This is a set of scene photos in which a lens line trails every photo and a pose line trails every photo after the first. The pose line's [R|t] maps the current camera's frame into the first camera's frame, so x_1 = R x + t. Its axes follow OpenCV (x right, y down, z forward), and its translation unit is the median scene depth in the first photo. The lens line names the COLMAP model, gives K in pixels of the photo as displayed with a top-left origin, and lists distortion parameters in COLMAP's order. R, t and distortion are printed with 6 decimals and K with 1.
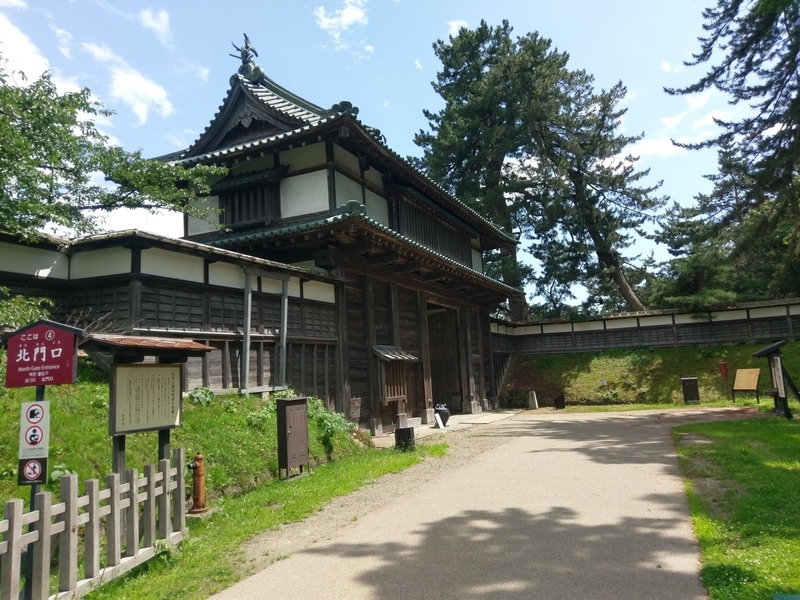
lens RADIAL K [[596.6, 0, 380.5], [0, 596.6, 305.0], [0, 0, 1]] dist [0.080303, -0.091237]
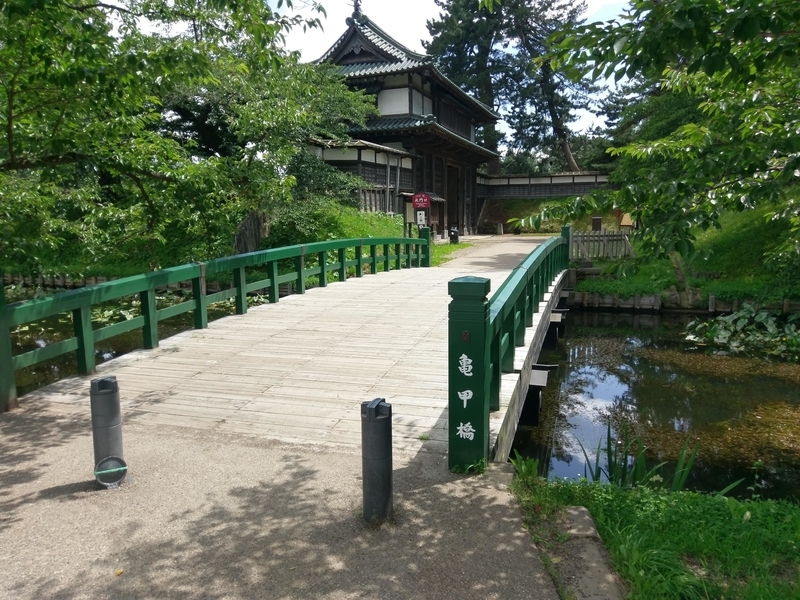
lens RADIAL K [[596.6, 0, 380.5], [0, 596.6, 305.0], [0, 0, 1]] dist [0.080303, -0.091237]
pose [[0.995305, 0.023700, 0.093841, -0.167920], [-0.047960, 0.962921, 0.265486, -0.042246], [-0.084069, -0.268740, 0.959537, -0.440970]]
